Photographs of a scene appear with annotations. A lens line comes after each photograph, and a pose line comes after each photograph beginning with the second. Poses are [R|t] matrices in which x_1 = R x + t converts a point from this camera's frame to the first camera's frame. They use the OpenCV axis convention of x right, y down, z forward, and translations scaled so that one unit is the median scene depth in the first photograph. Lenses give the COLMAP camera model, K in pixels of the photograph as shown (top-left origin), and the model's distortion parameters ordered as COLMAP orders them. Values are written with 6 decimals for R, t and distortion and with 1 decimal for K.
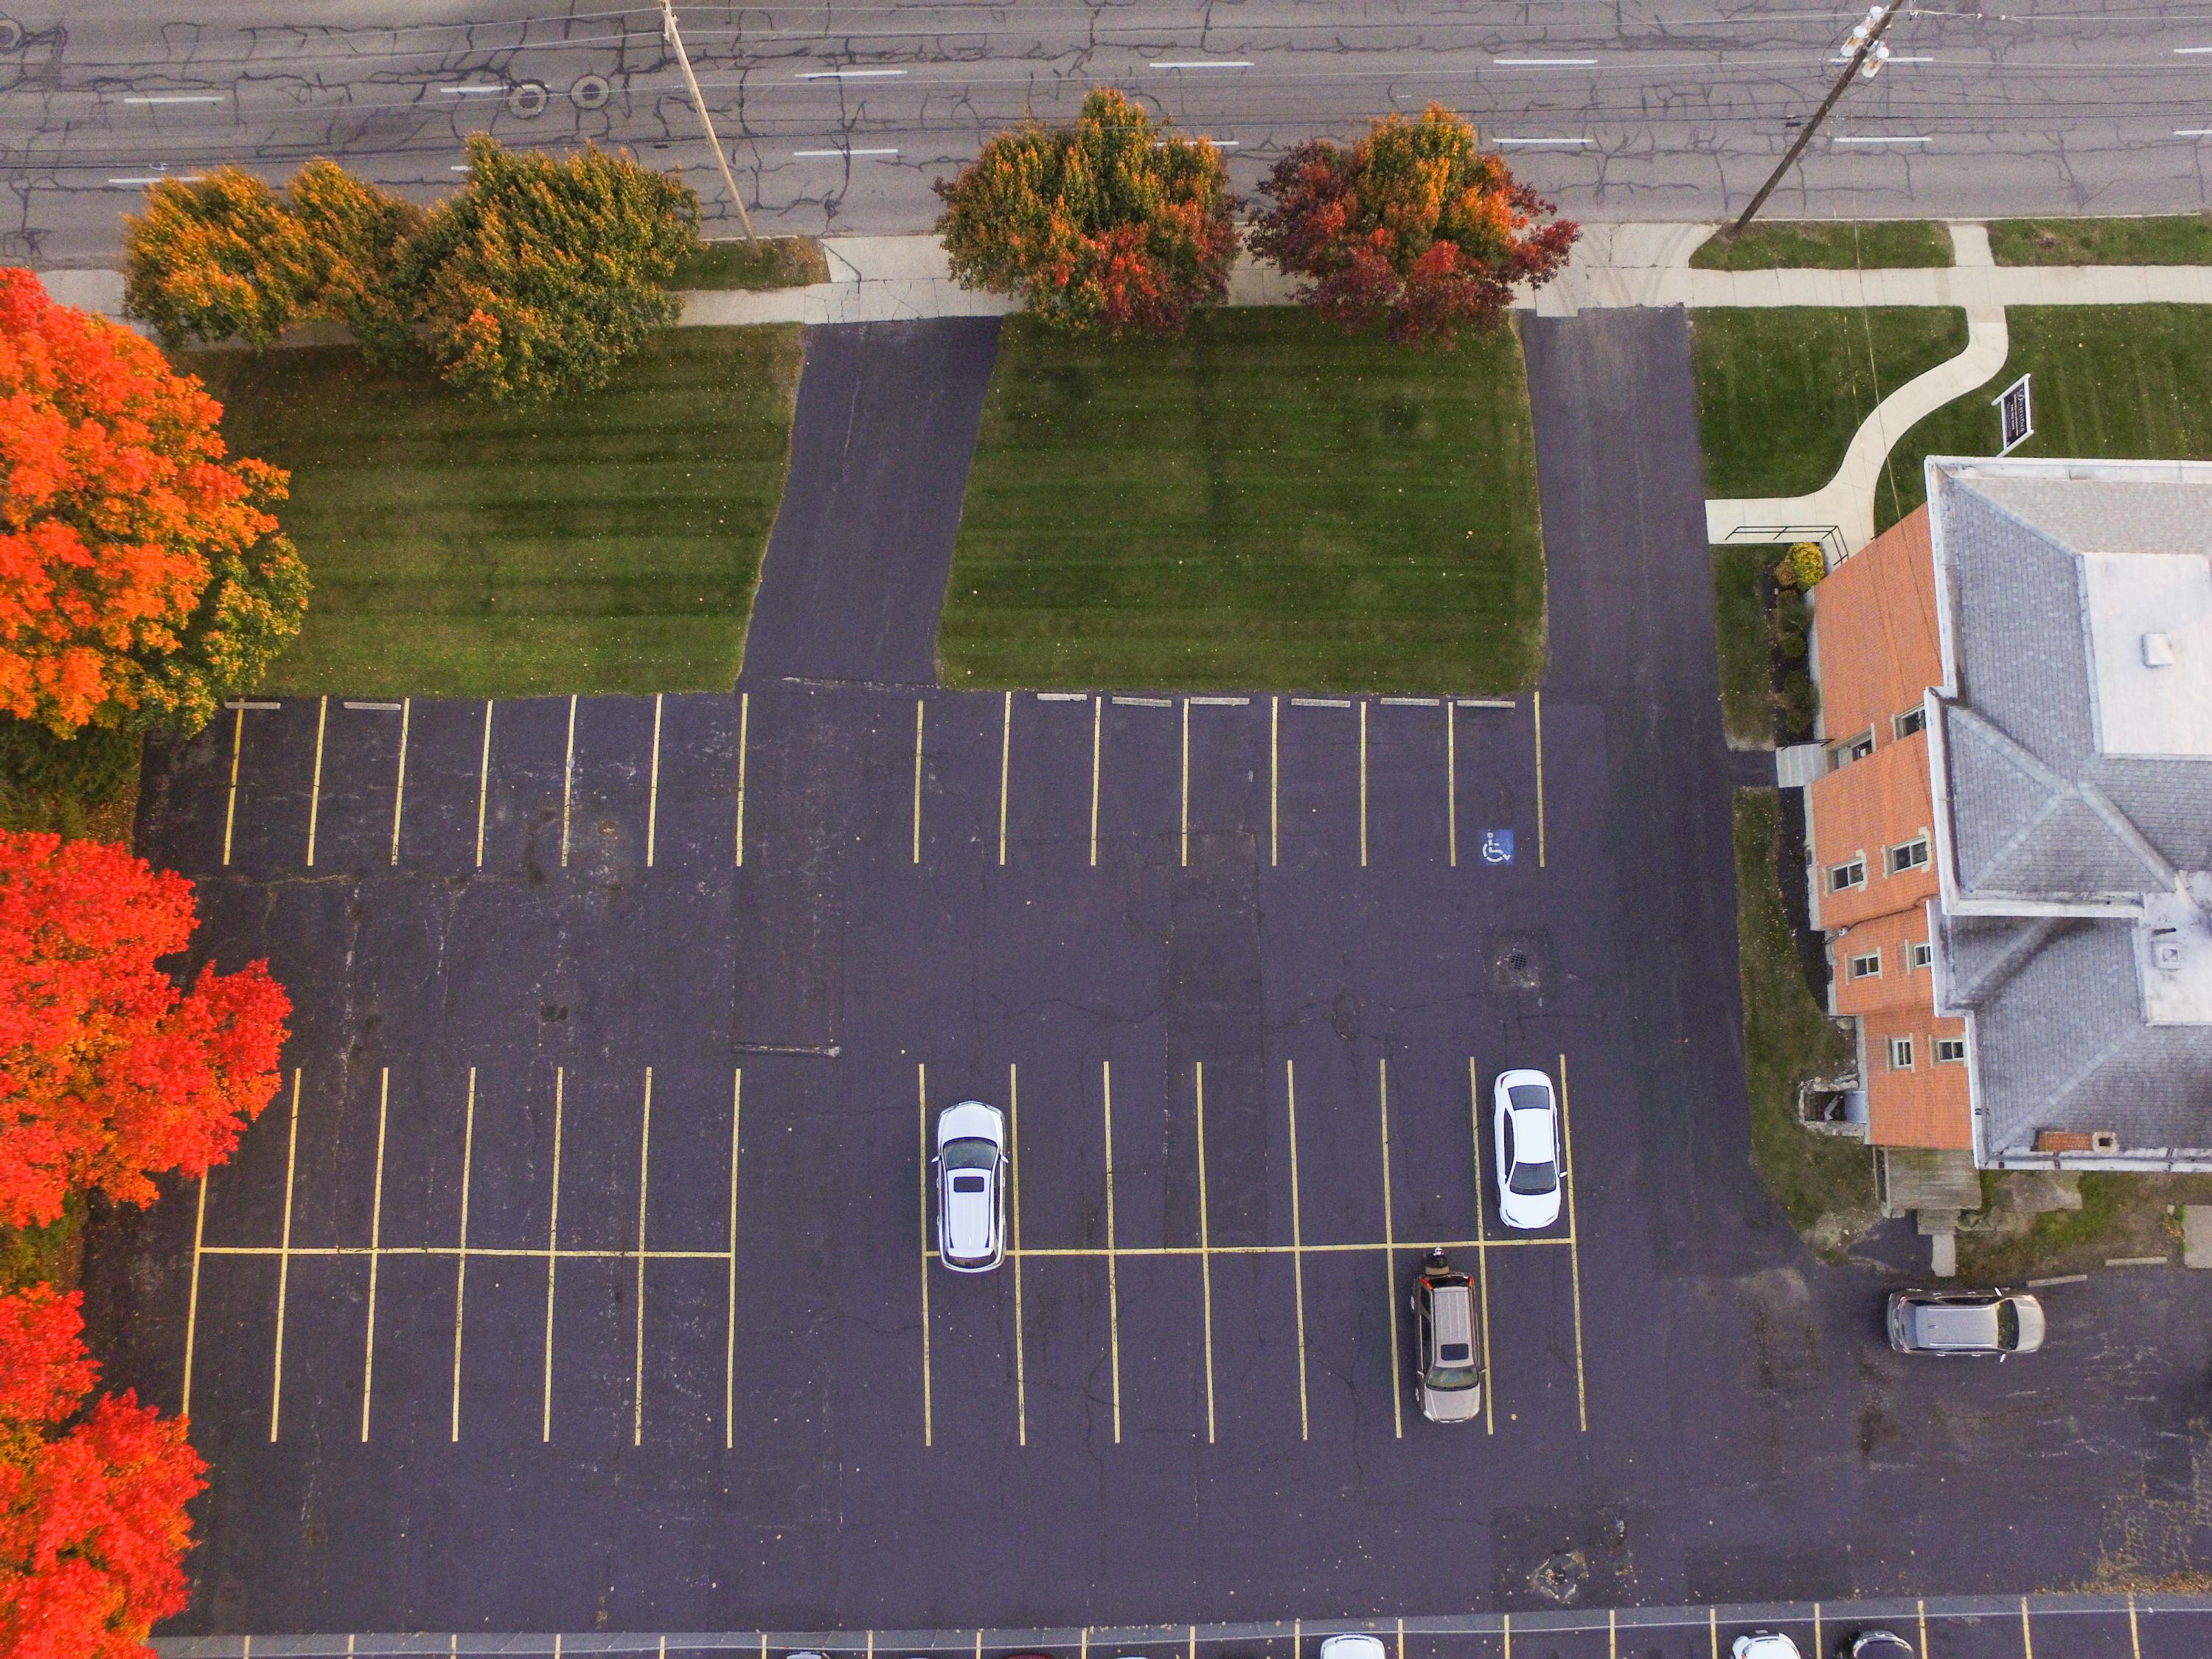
lens RADIAL K [[1487.6, 0, 1104.3], [0, 1487.6, 863.1], [0, 0, 1]] dist [-0.122921, 0.088252]
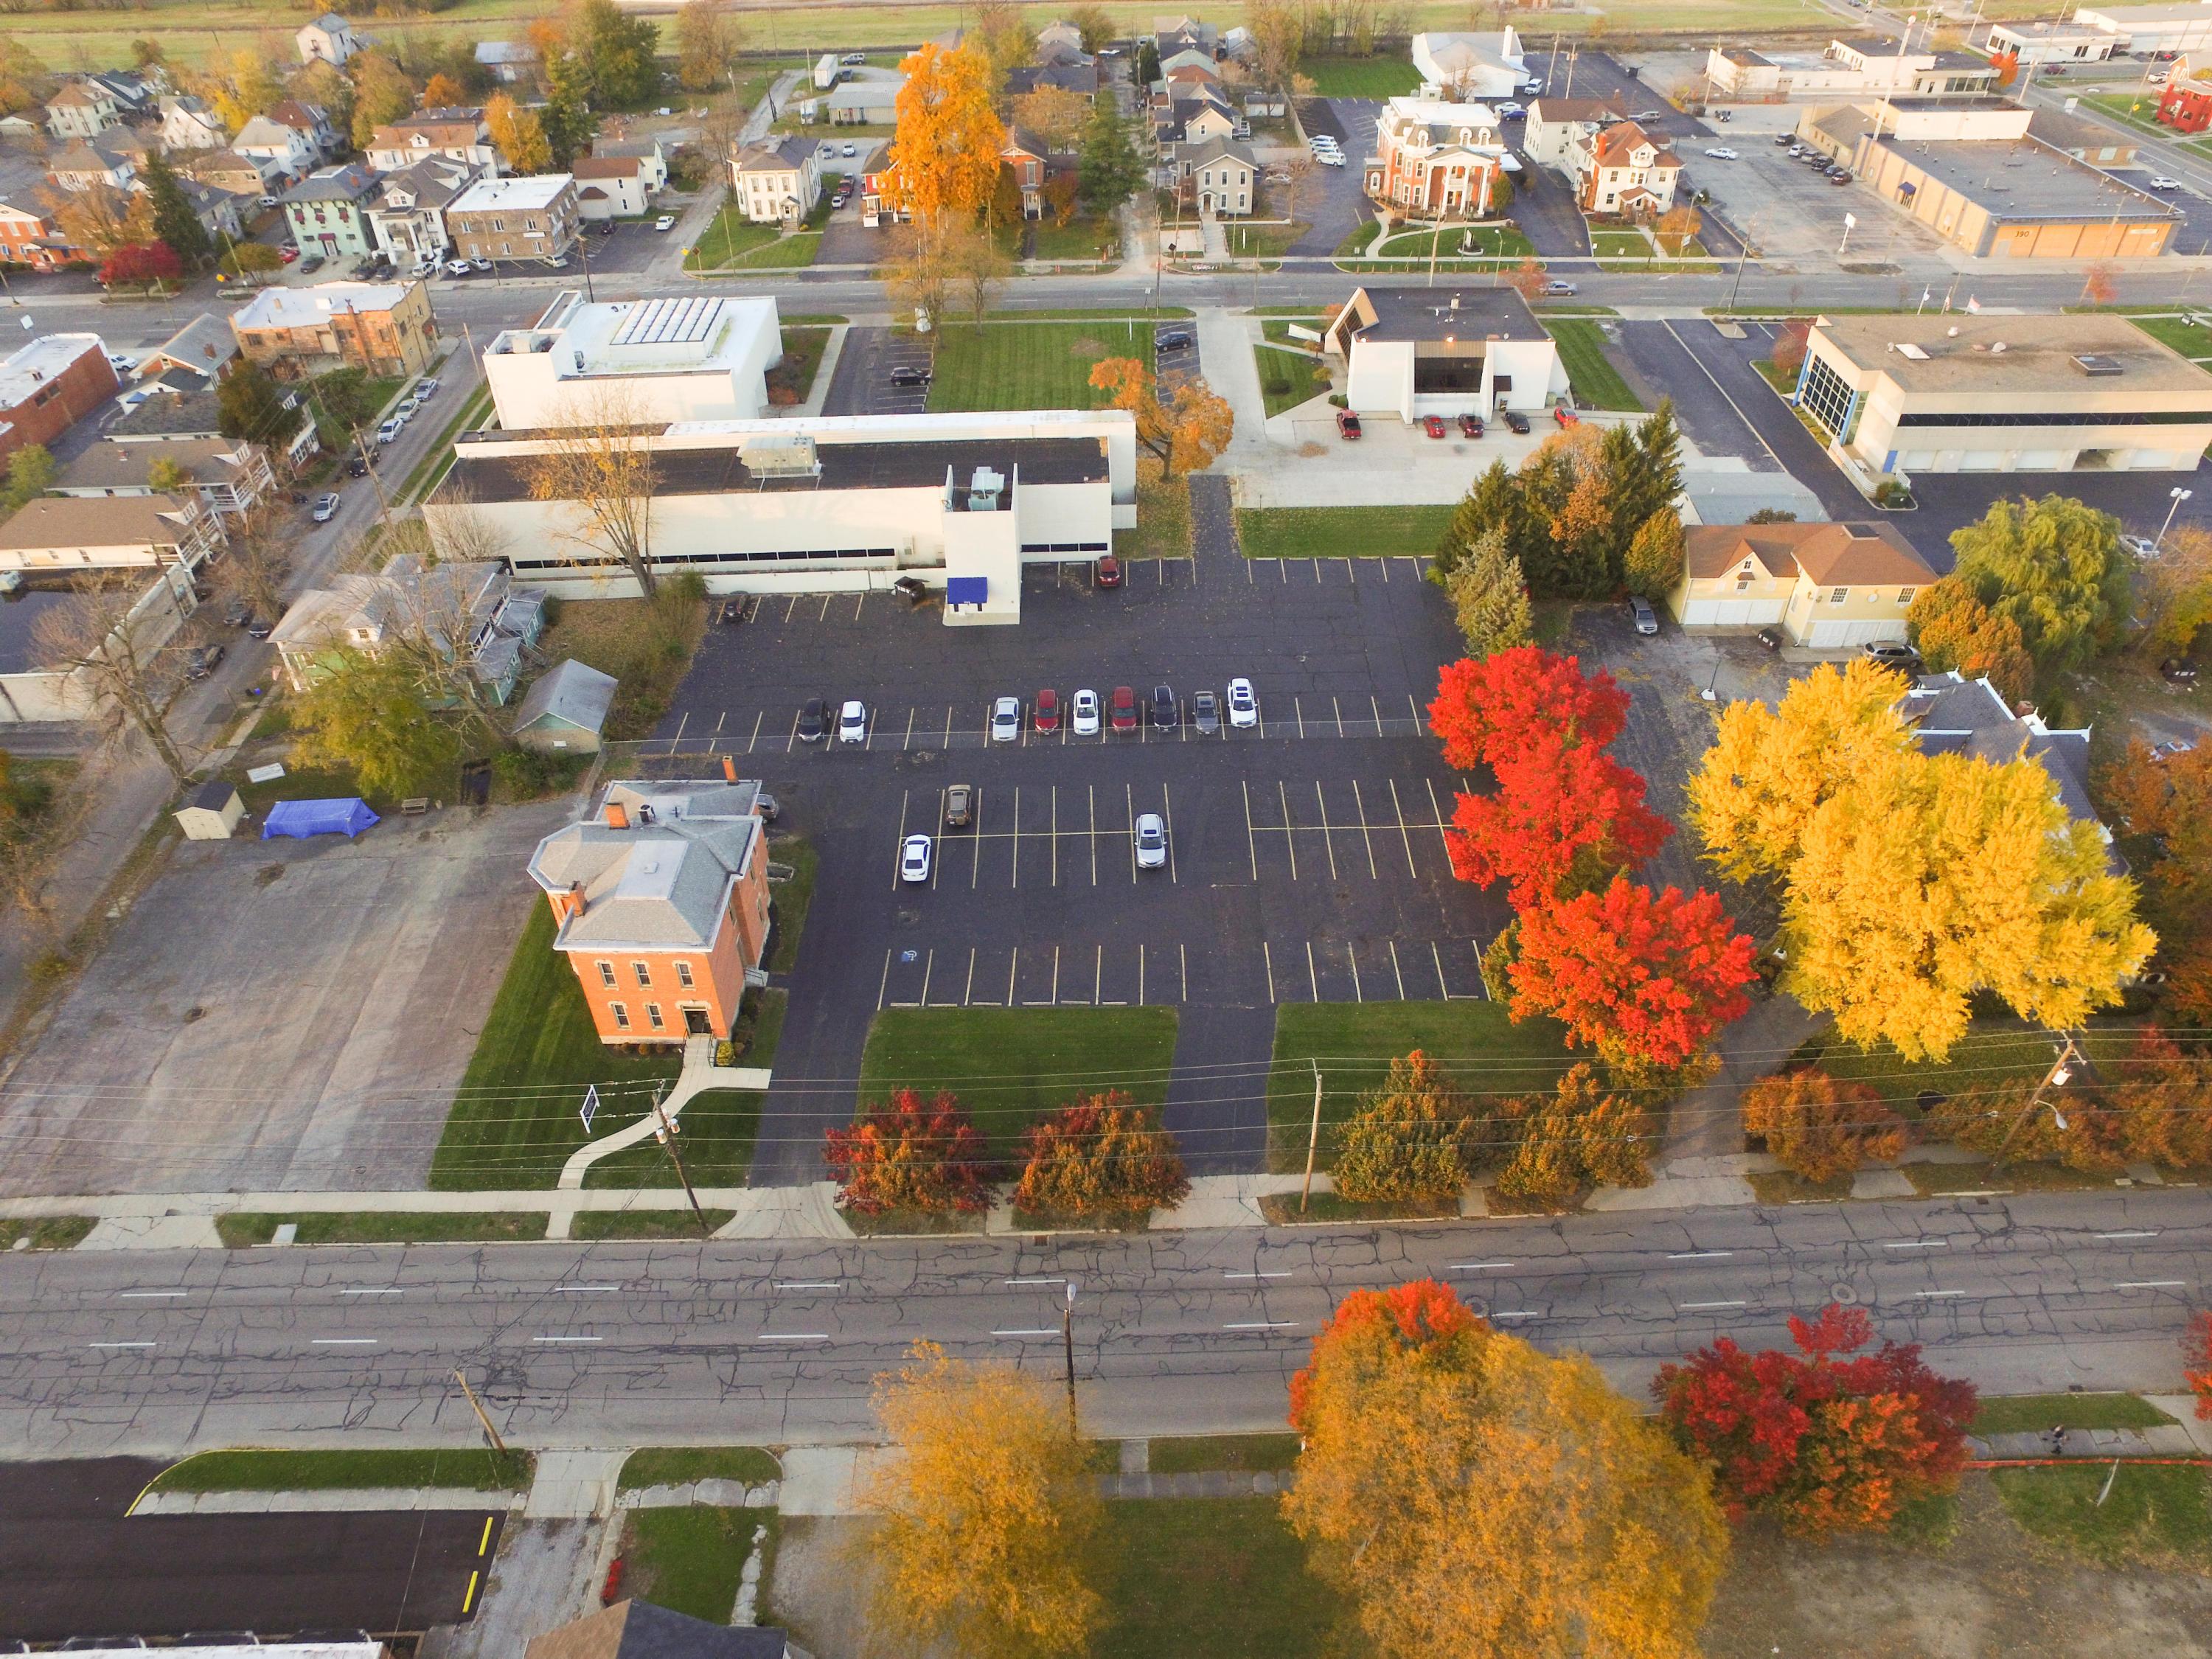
lens RADIAL K [[1487.6, 0, 1107.9], [0, 1487.6, 866.1], [0, 0, 1]] dist [-0.122921, 0.088252]
pose [[-0.999793, 0.014706, 0.014026, -0.052243], [0.004274, -0.522608, 0.852562, -1.813731], [0.019868, 0.852446, 0.522437, -0.226394]]
